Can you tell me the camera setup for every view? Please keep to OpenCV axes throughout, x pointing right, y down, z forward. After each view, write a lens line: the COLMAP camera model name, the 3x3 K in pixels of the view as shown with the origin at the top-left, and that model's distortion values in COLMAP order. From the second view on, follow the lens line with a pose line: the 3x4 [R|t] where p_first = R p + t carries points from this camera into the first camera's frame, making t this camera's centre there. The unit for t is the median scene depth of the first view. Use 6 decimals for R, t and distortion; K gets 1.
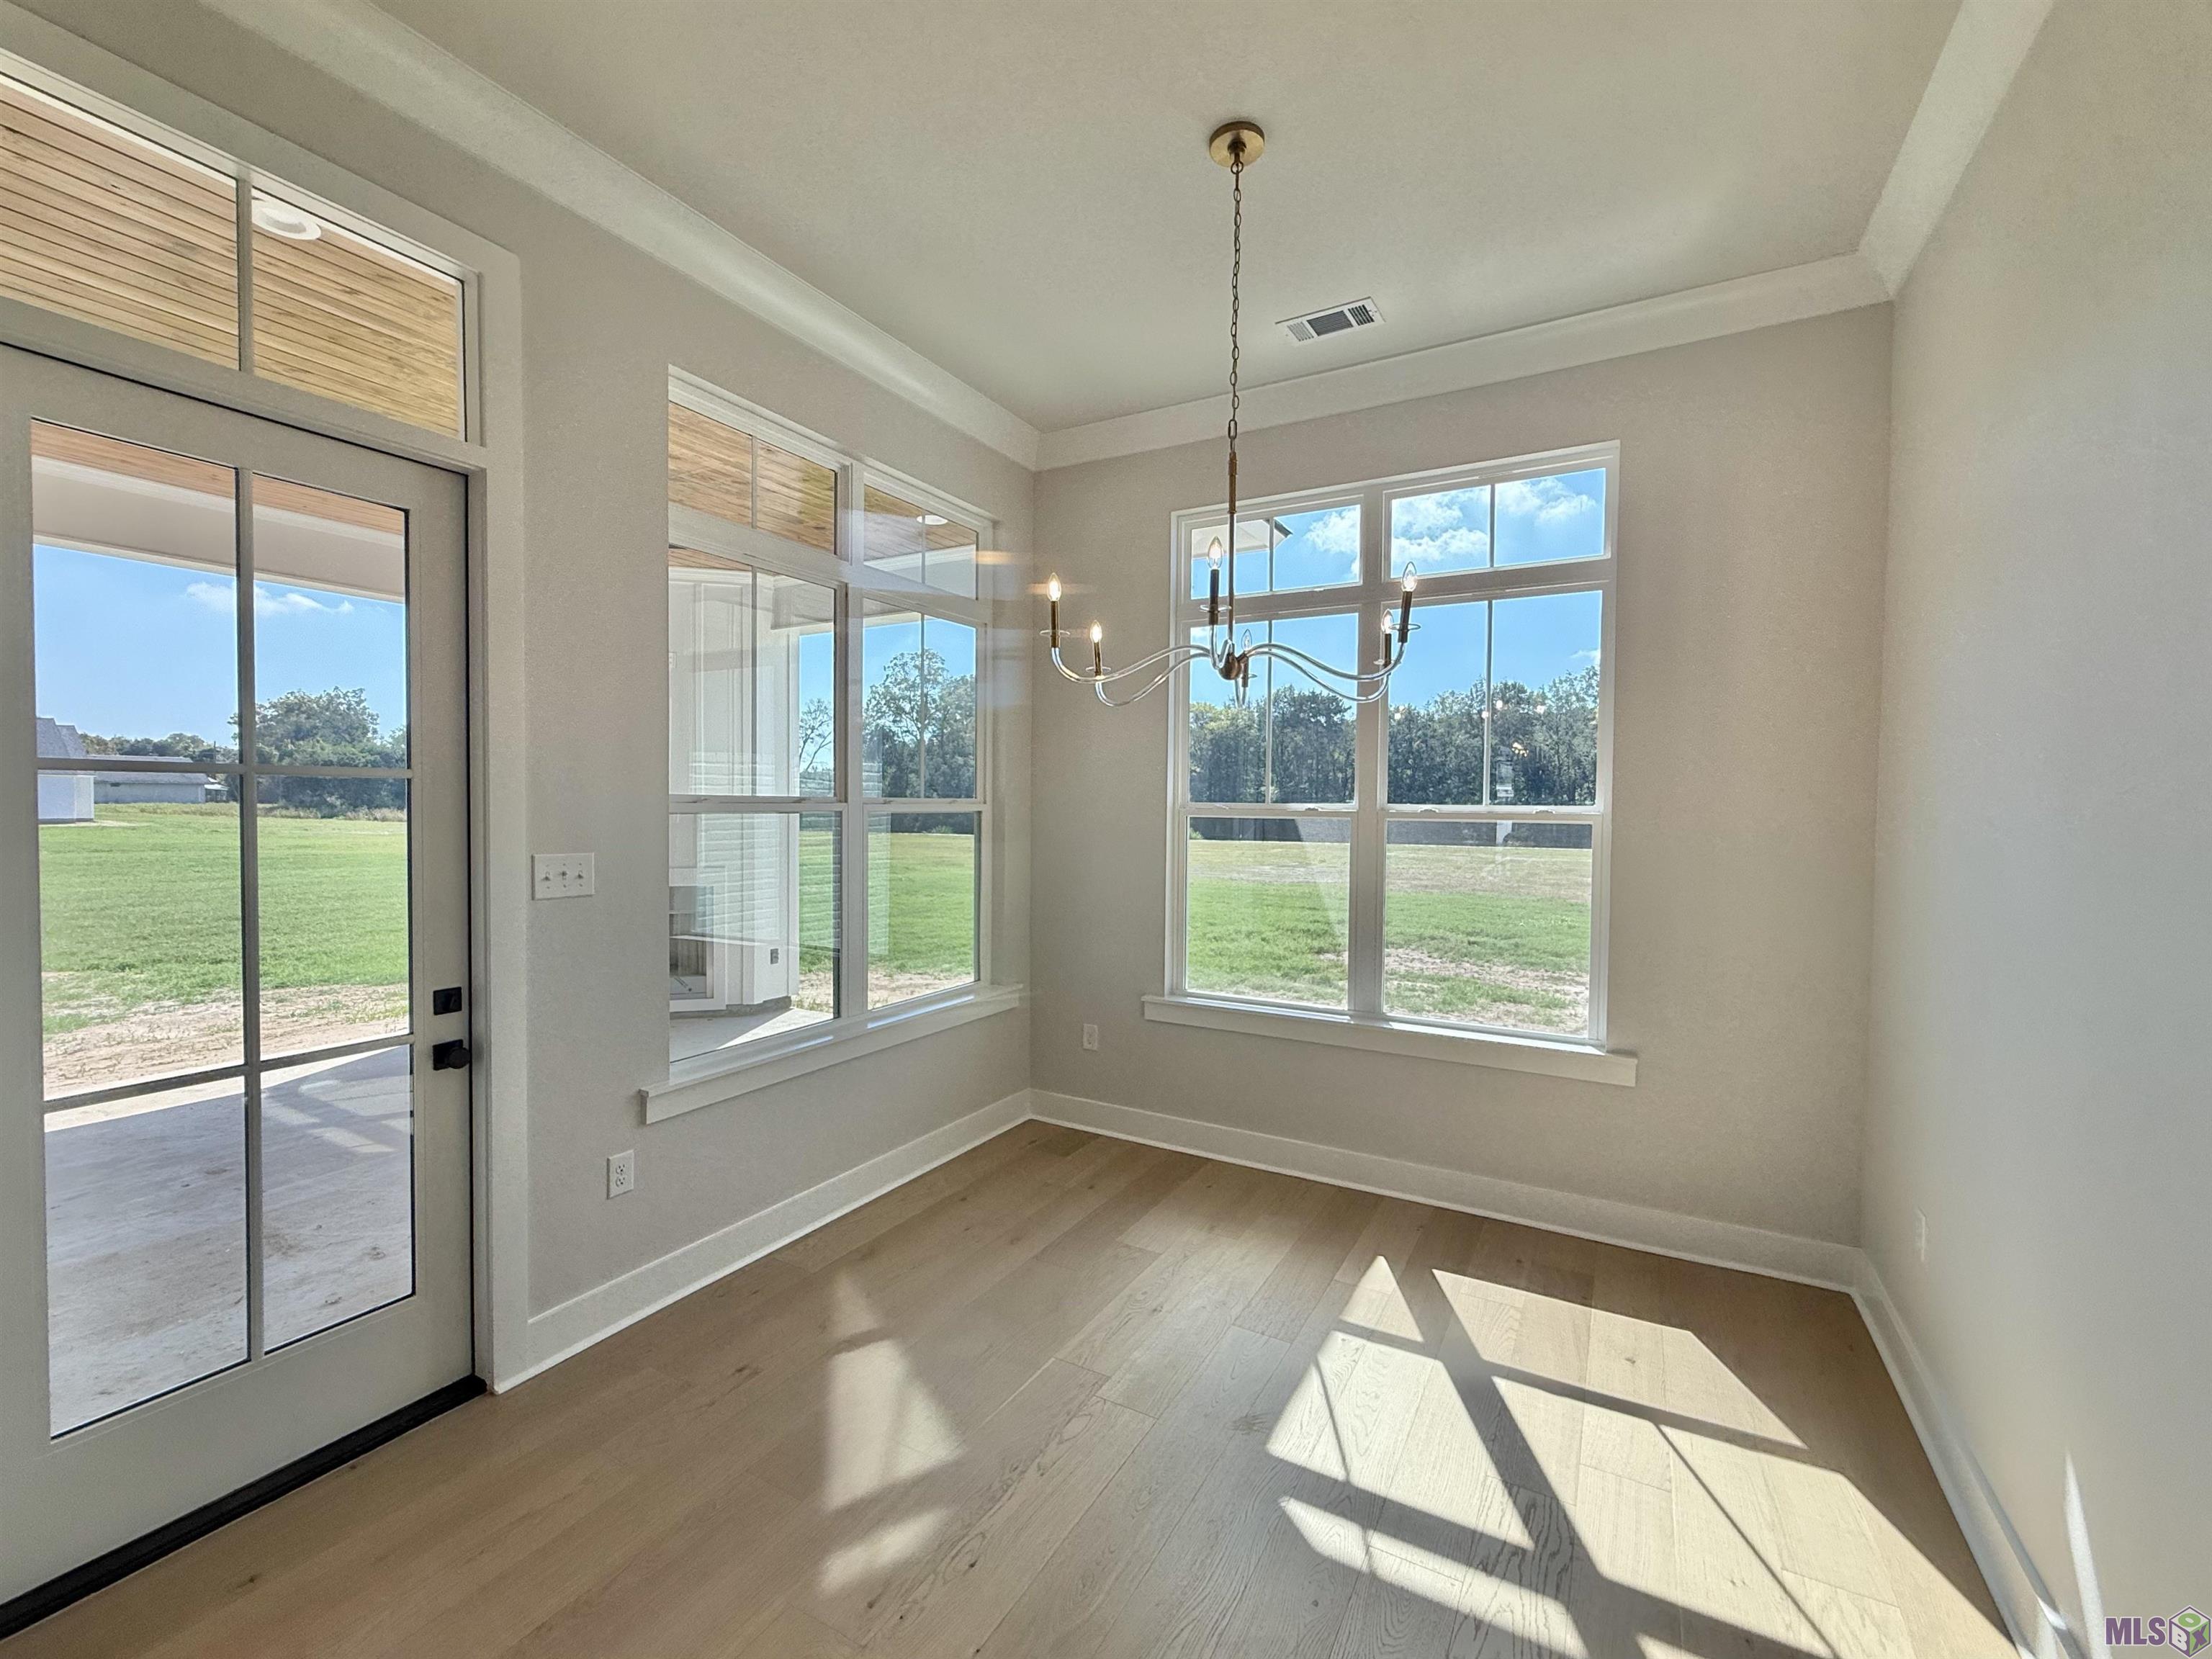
lens RADIAL K [[884.4, 0, 1102.0], [0, 884.4, 845.1], [0, 0, 1]] dist [0.002190, -0.000699]
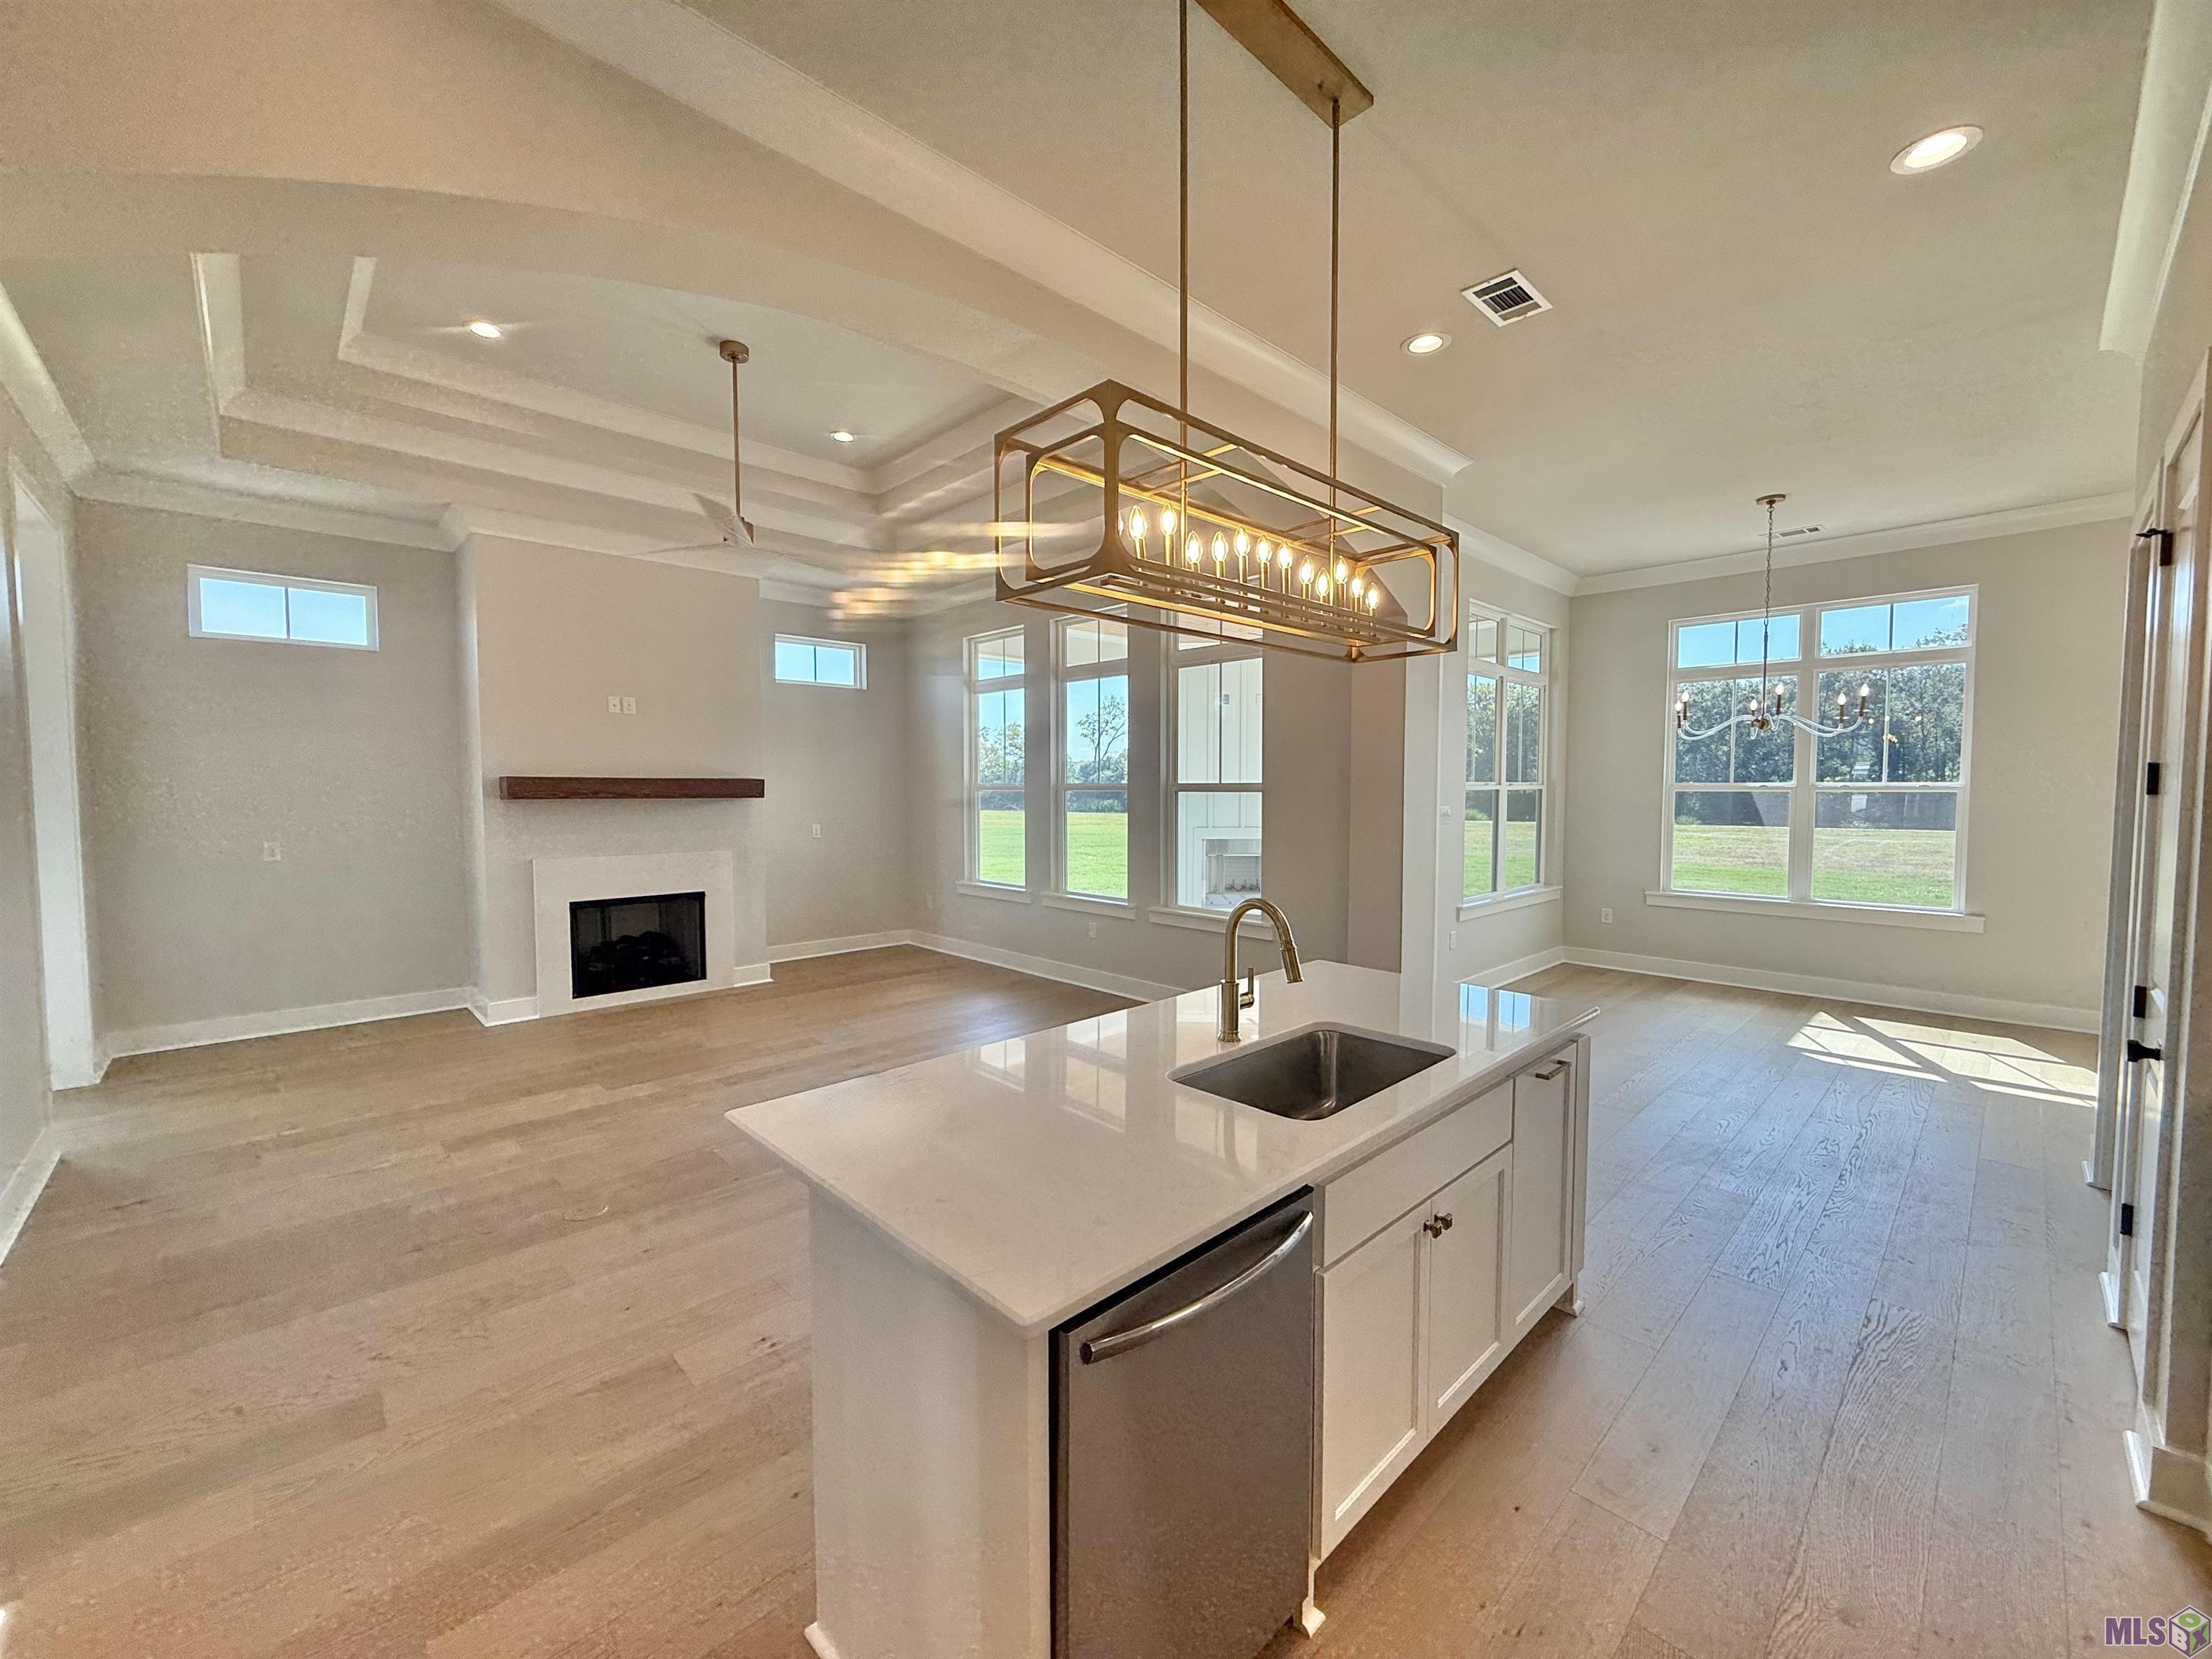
lens RADIAL K [[884.4, 0, 1086.7], [0, 884.4, 834.5], [0, 0, 1]] dist [0.002190, -0.000699]
pose [[0.961434, 0.003801, -0.275010, -0.382516], [-0.002214, 0.999979, 0.006083, 0.032612], [0.275028, -0.005240, 0.961422, -0.715449]]
